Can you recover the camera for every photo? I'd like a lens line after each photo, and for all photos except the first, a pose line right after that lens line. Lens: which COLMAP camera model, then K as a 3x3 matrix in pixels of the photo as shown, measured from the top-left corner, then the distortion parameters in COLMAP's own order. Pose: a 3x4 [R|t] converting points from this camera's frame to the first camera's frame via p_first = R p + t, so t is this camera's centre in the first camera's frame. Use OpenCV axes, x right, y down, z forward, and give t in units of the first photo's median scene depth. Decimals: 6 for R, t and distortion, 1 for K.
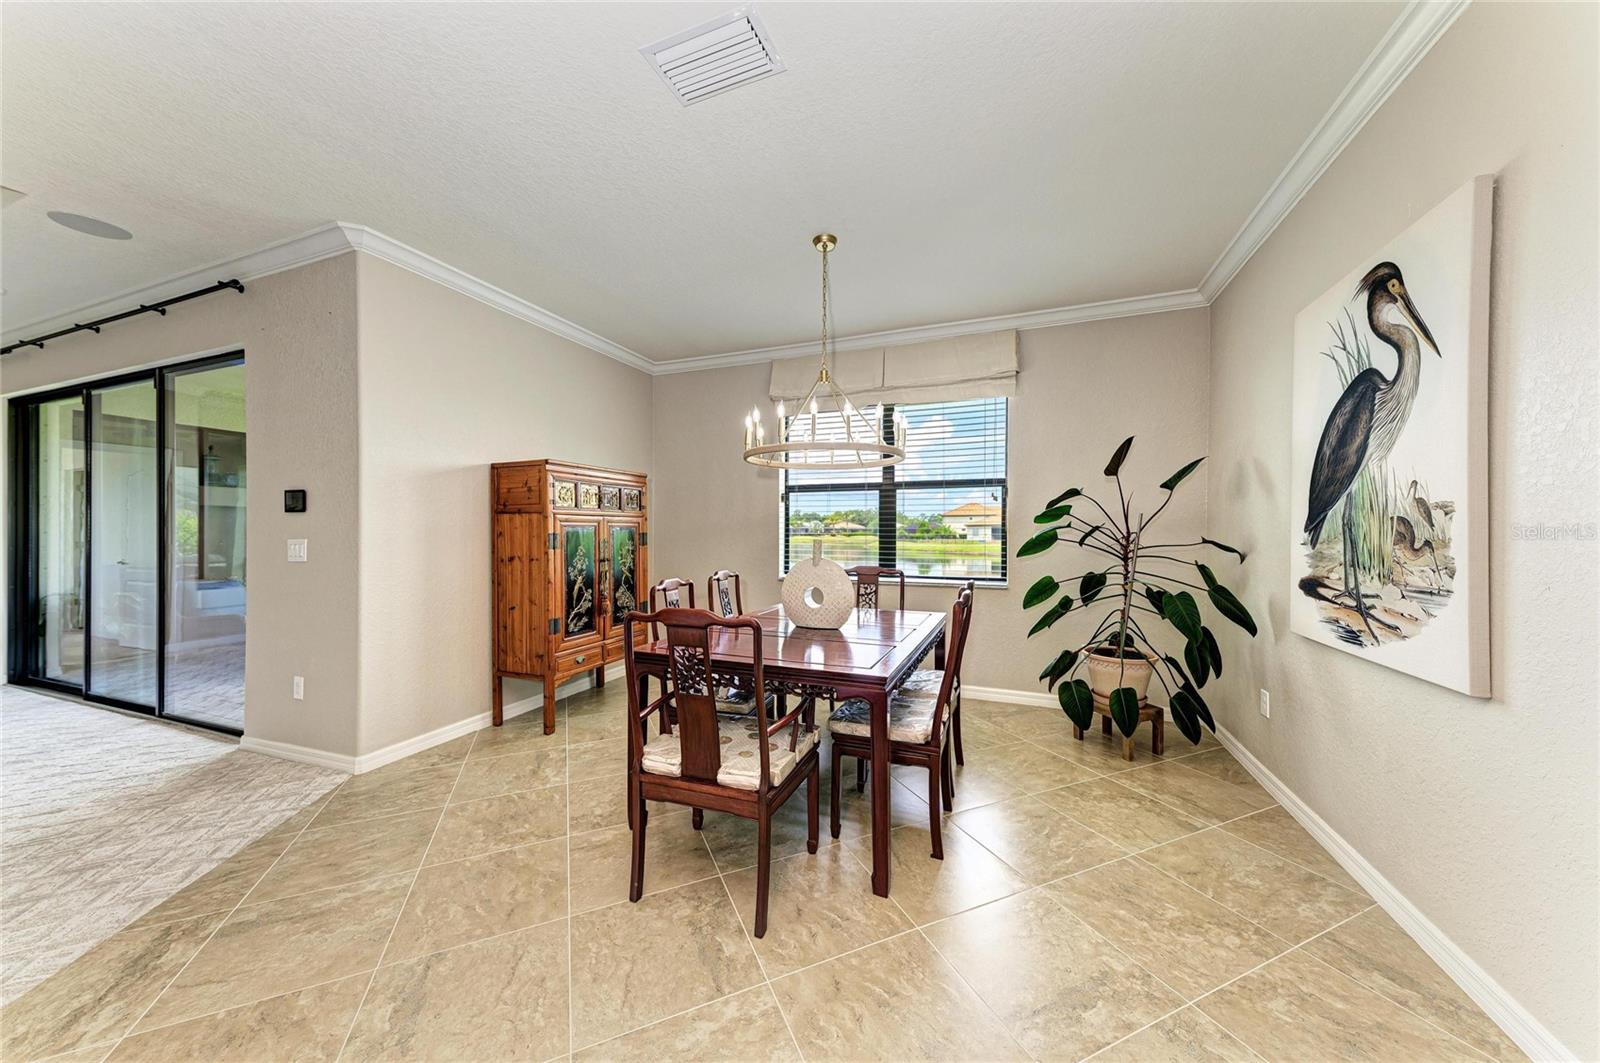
lens RADIAL K [[537.7, 0, 797.8], [0, 537.7, 535.4], [0, 0, 1]] dist [0.019617, -0.003087]
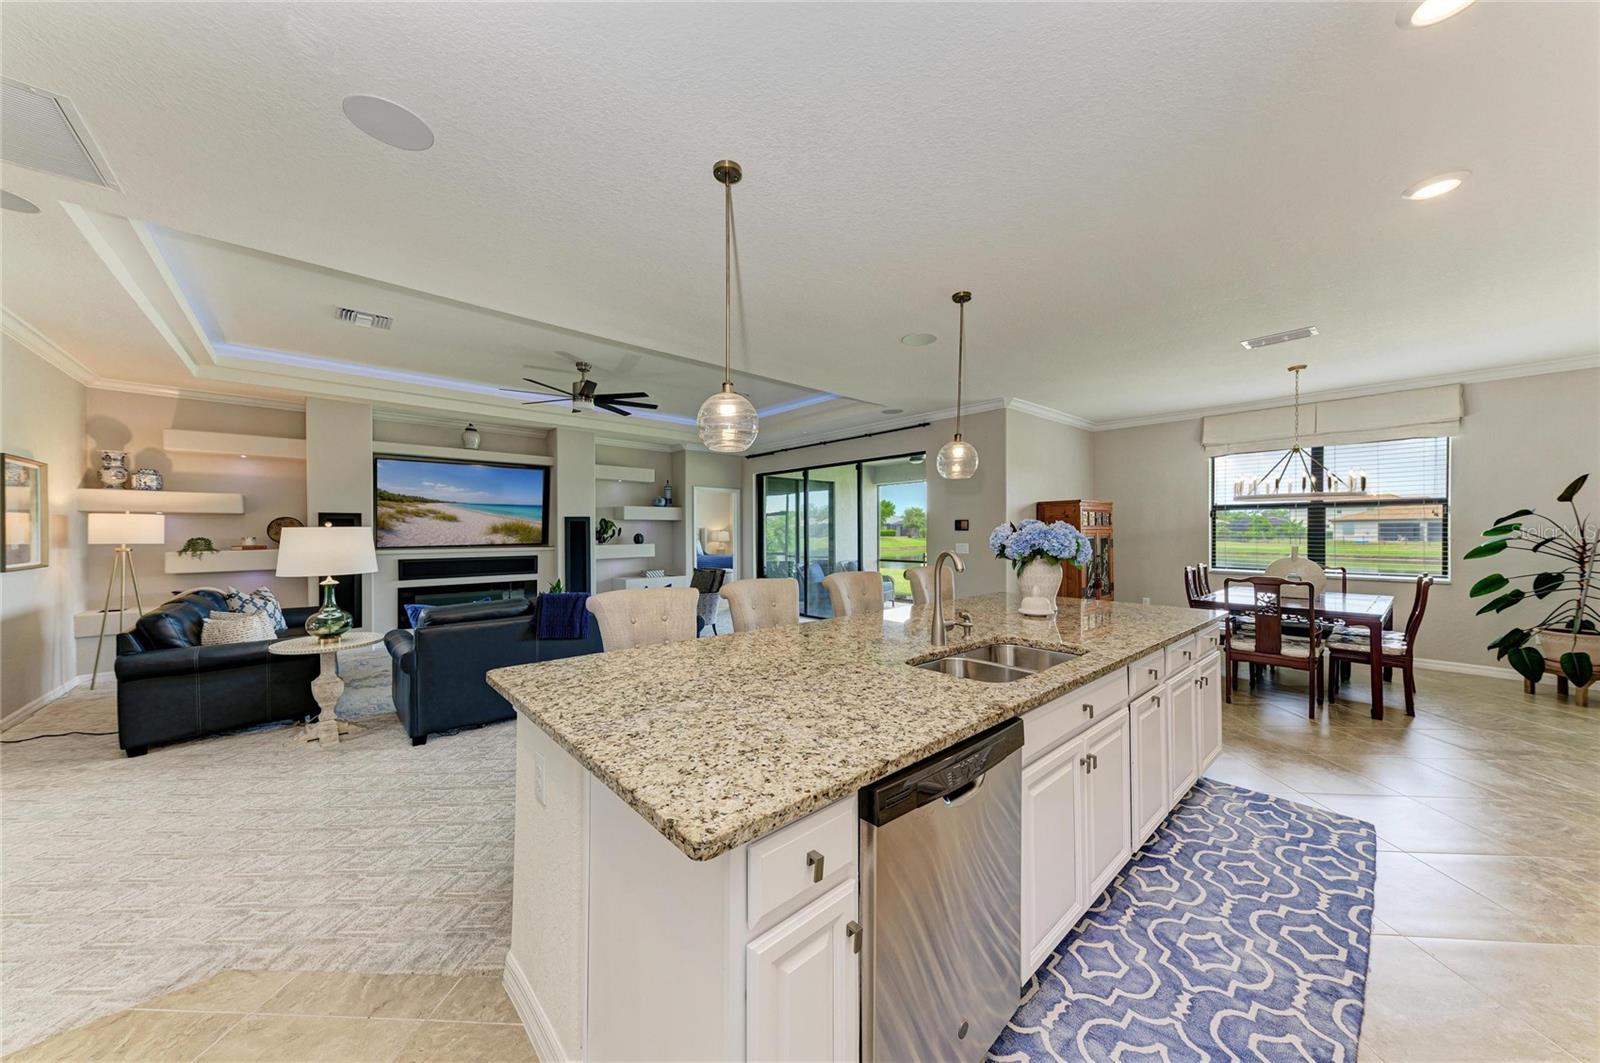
lens RADIAL K [[537.7, 0, 805.2], [0, 537.7, 534.1], [0, 0, 1]] dist [0.019617, -0.003087]
pose [[0.895083, 0.001100, -0.445898, -0.524578], [-0.000368, 0.999998, 0.001730, -0.029099], [0.445899, -0.001384, 0.895082, -1.115945]]
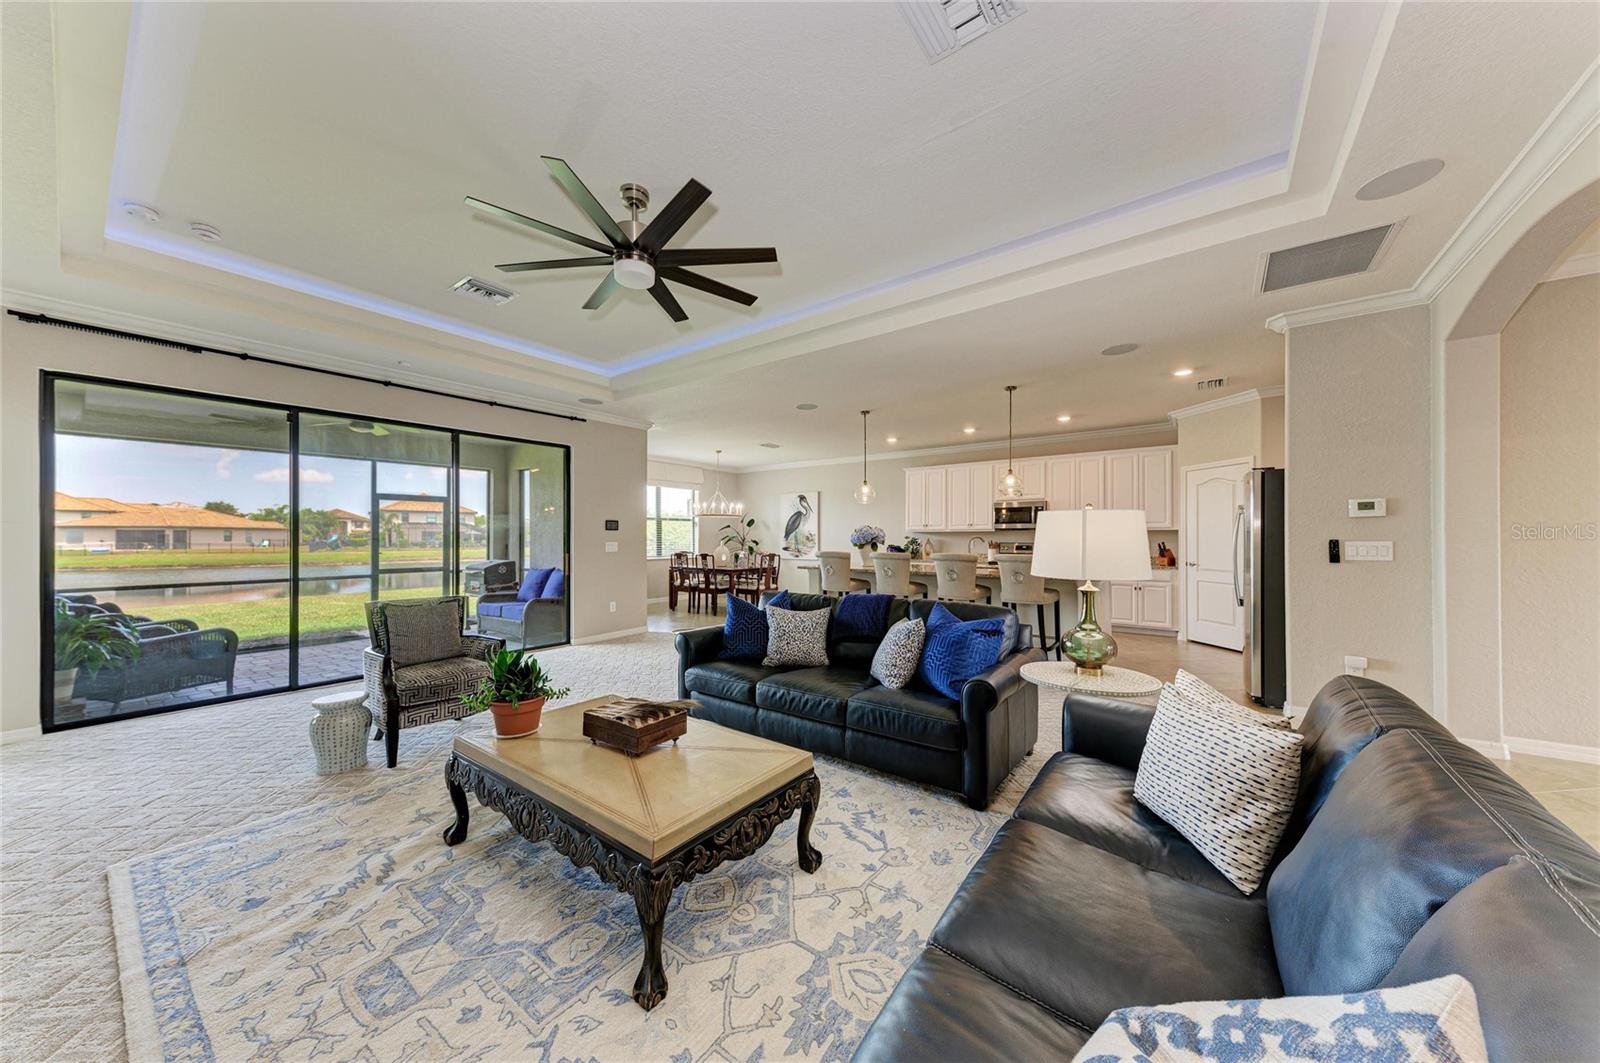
lens RADIAL K [[537.7, 0, 801.4], [0, 537.7, 535.8], [0, 0, 1]] dist [0.019617, -0.003087]
pose [[0.264030, 0.002857, 0.964510, -2.802912], [0.005933, 0.999972, -0.004586, -0.003503], [-0.964496, 0.006934, 0.264005, -0.344865]]
